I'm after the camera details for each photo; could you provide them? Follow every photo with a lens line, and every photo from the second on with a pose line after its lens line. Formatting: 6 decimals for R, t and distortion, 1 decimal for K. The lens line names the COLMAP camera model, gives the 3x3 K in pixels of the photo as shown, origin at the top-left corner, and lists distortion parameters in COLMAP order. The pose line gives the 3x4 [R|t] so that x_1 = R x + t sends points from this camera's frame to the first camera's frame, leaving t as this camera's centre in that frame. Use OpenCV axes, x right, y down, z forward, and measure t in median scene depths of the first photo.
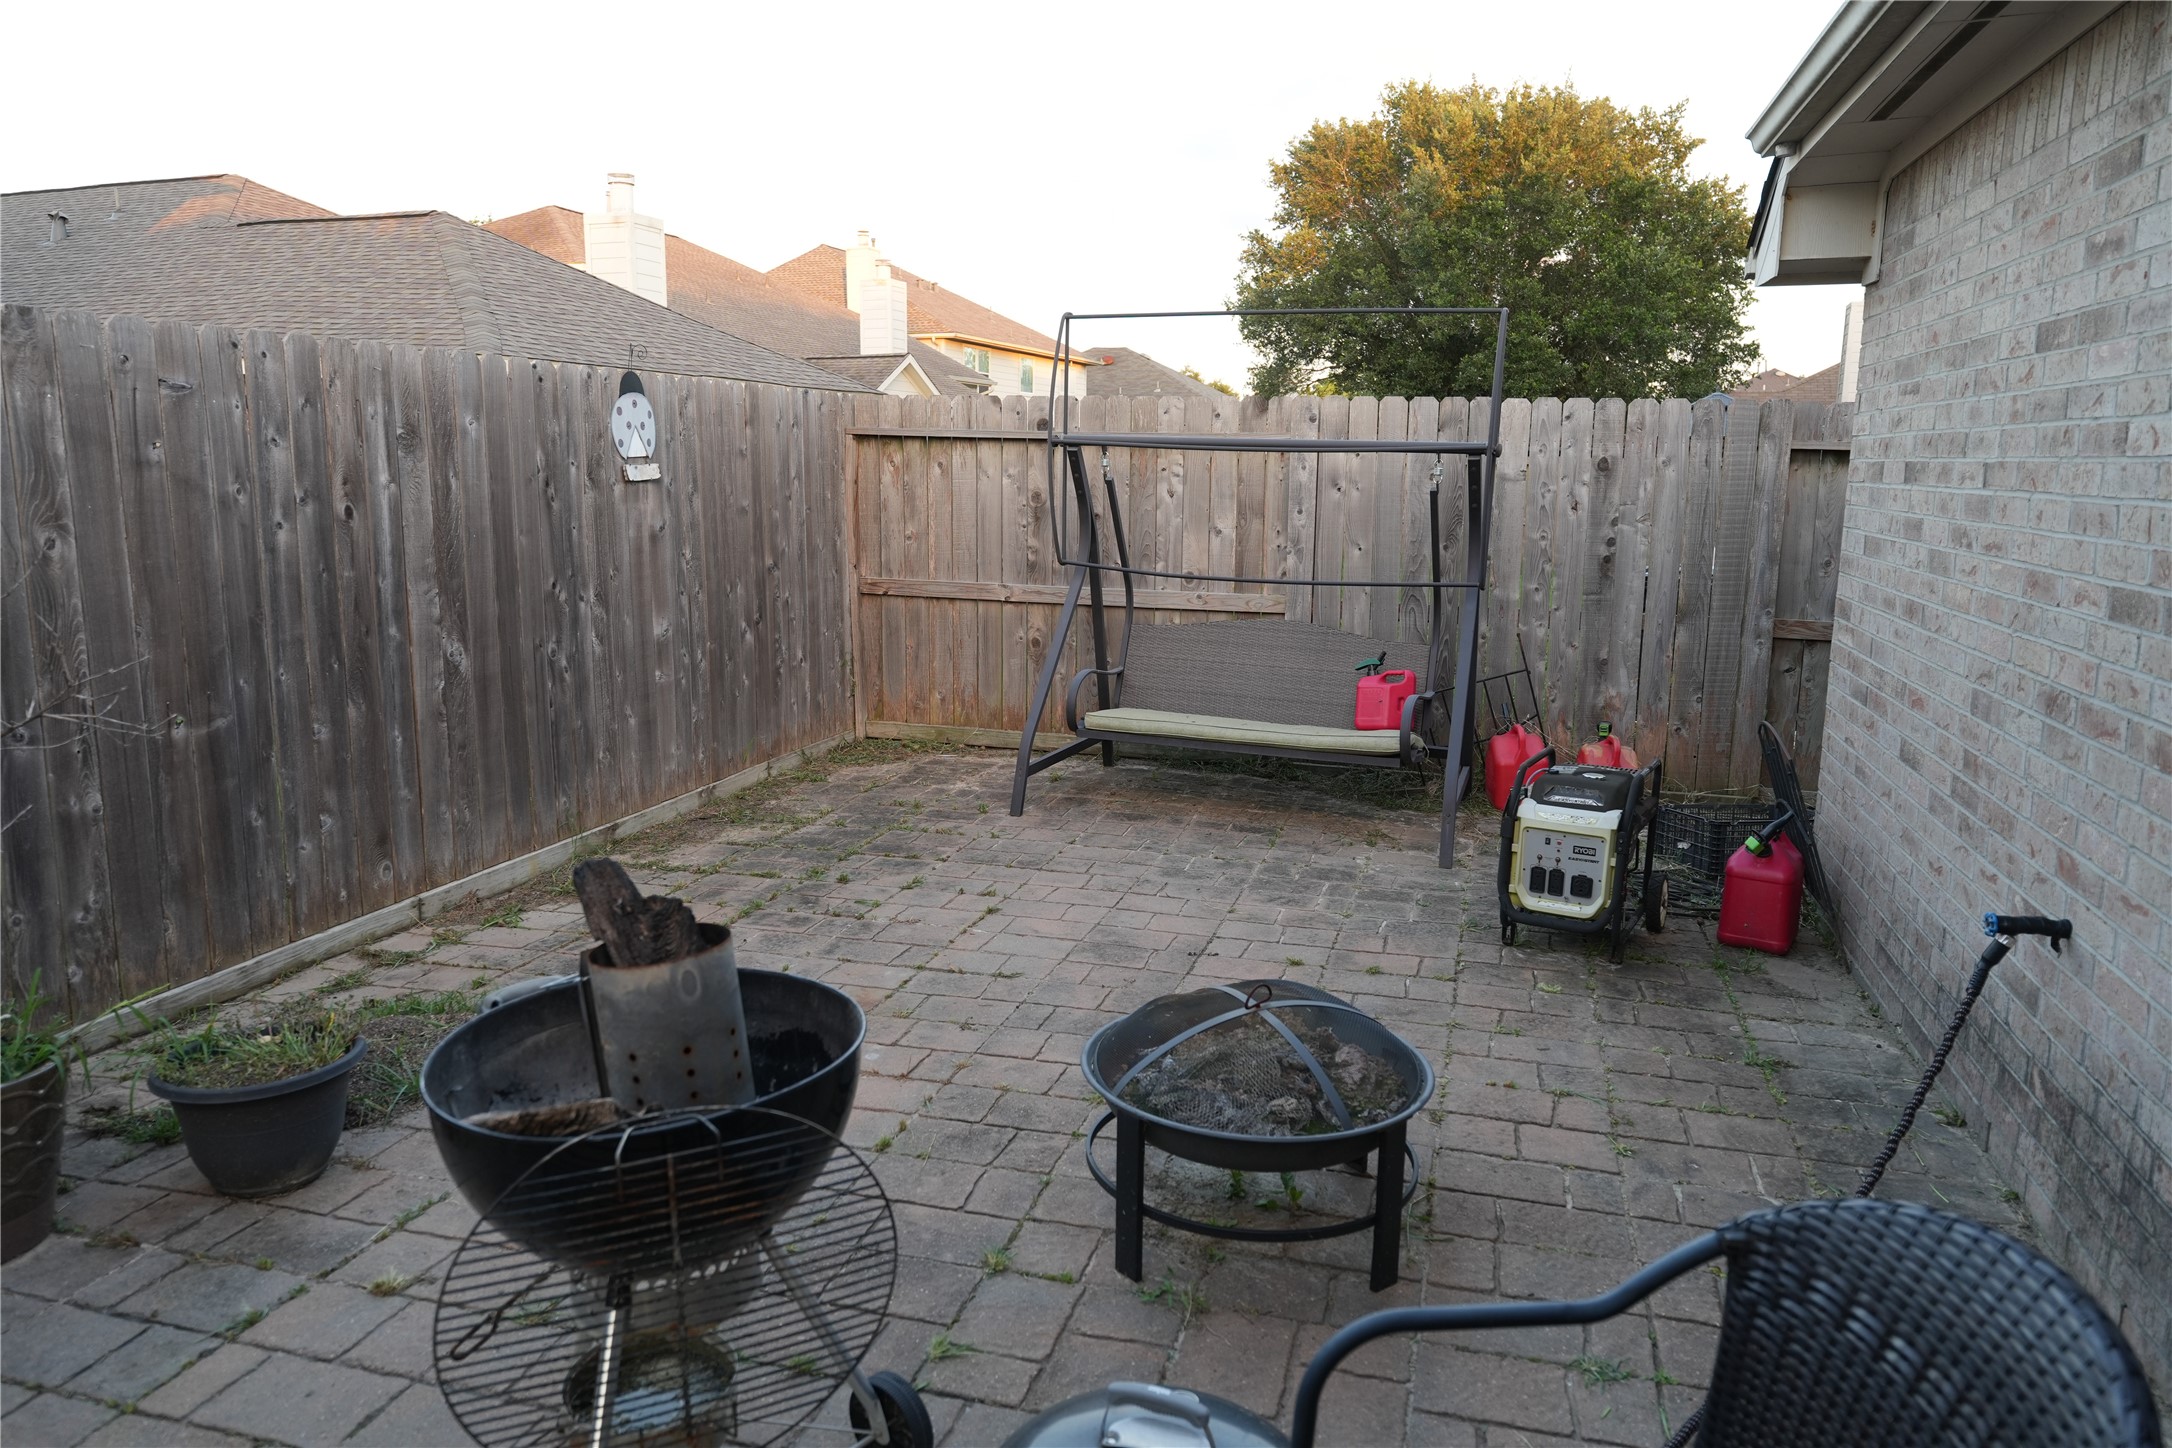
lens RADIAL K [[1462.6, 0, 1085.0], [0, 1462.6, 720.6], [0, 0, 1]] dist [-0.000952, 0.001179]
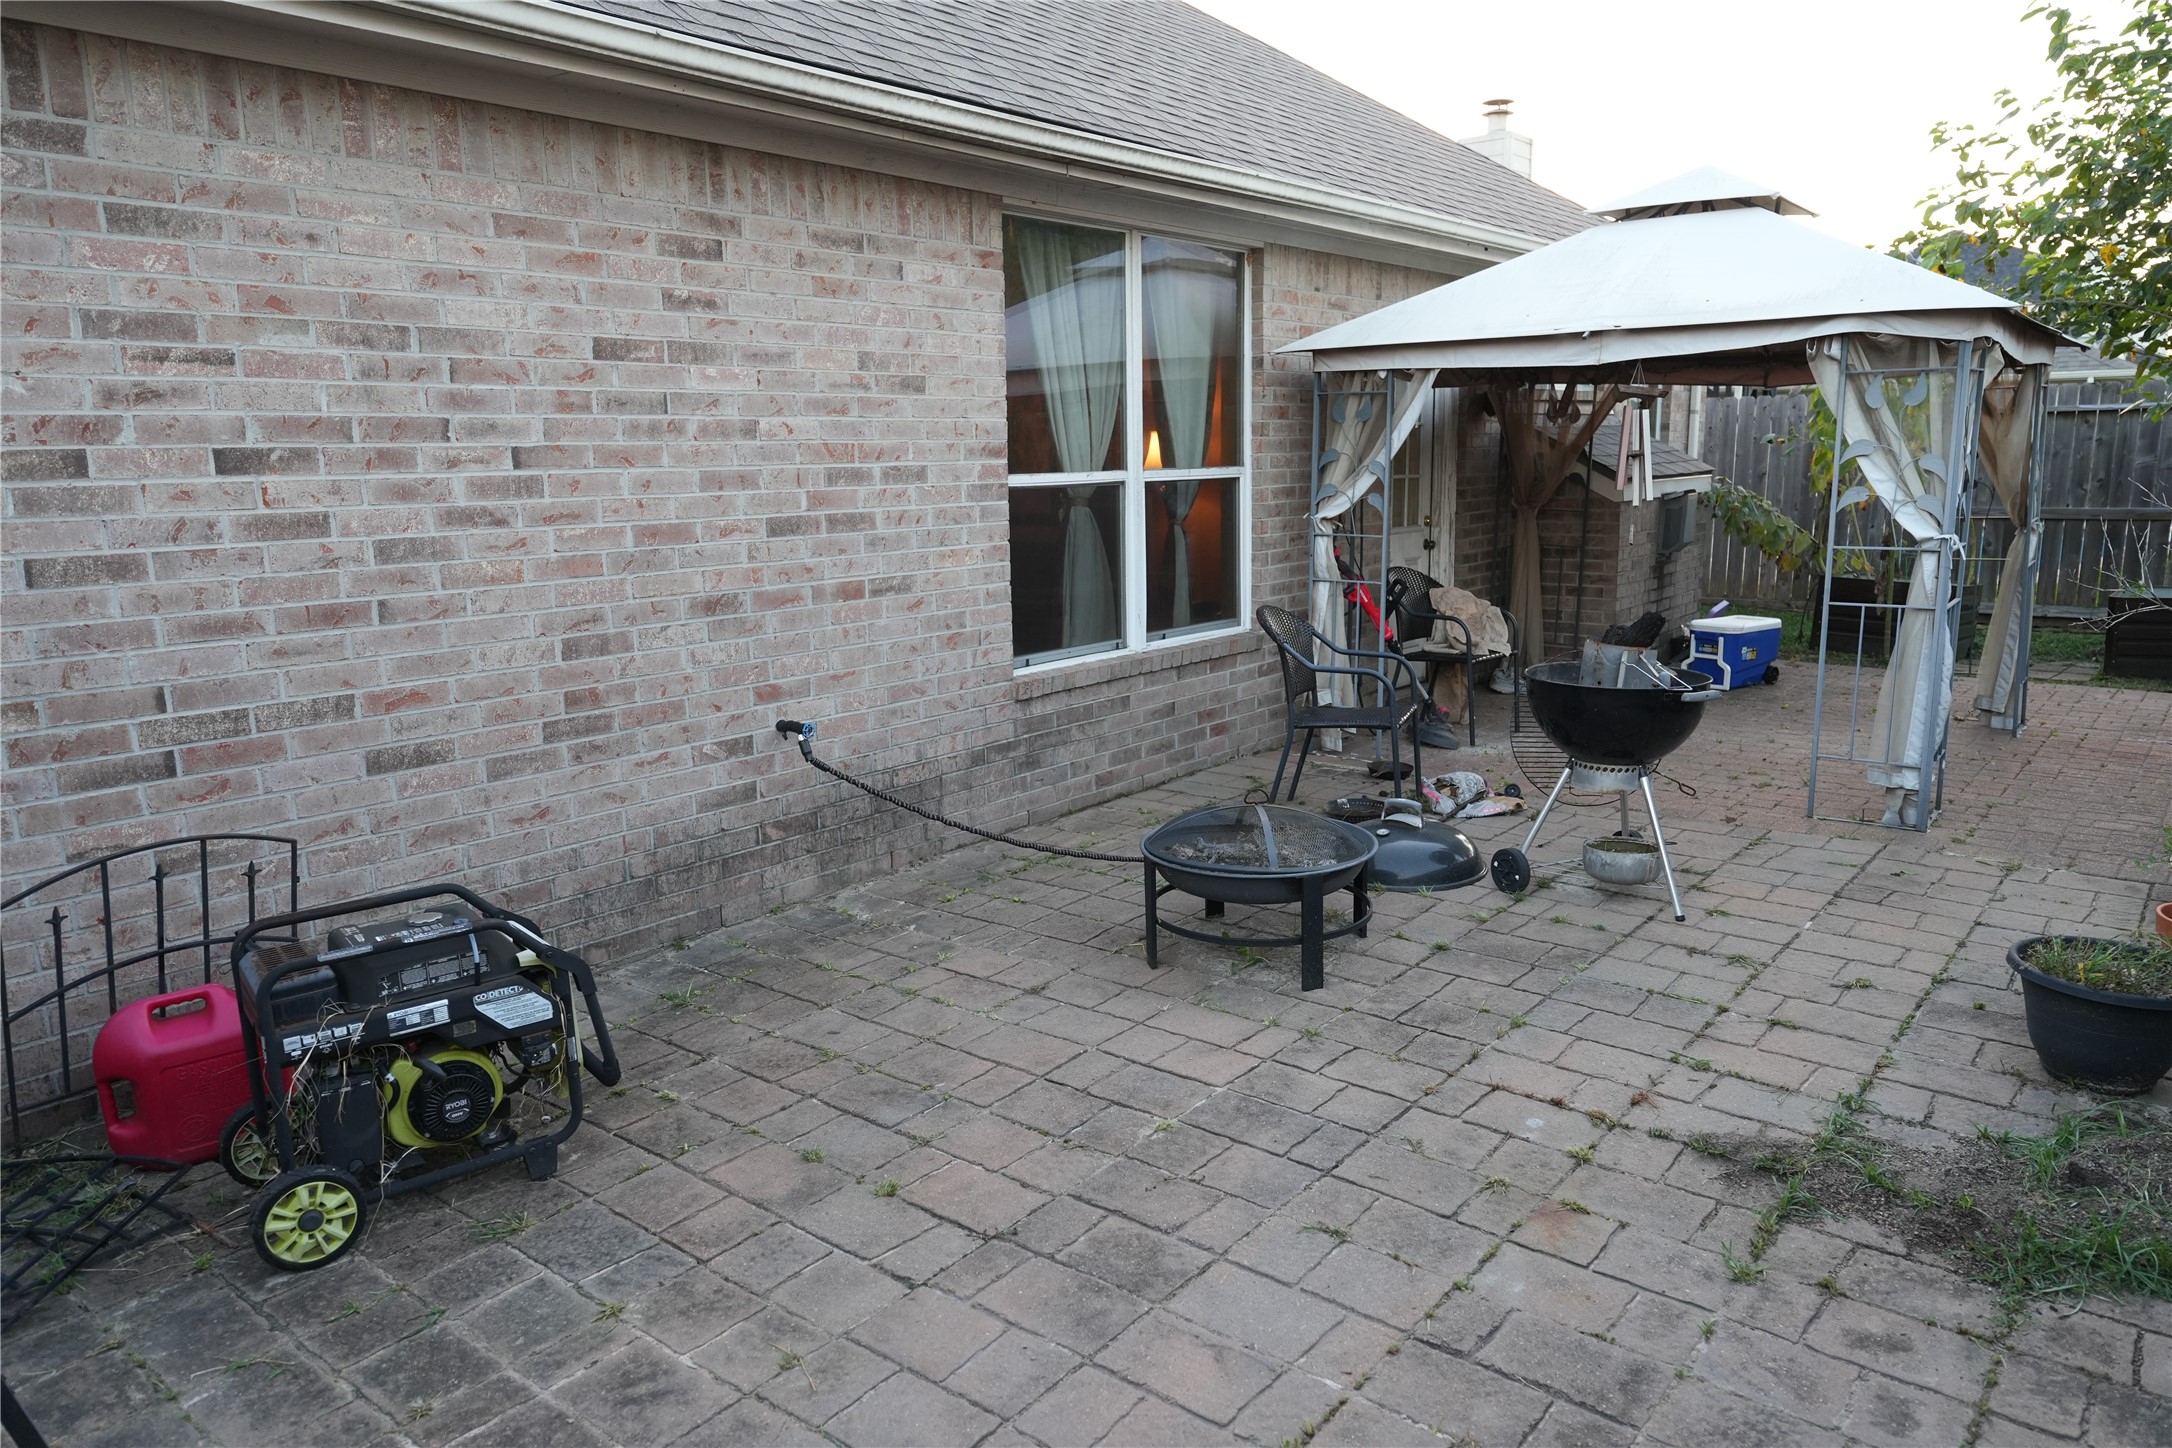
lens RADIAL K [[1462.6, 0, 1087.7], [0, 1462.6, 726.2], [0, 0, 1]] dist [-0.000952, 0.001179]
pose [[-0.919368, -0.059562, 0.388864, -0.208988], [0.084370, 0.935620, 0.342779, -0.282857], [-0.384245, 0.347949, -0.855153, 1.631533]]
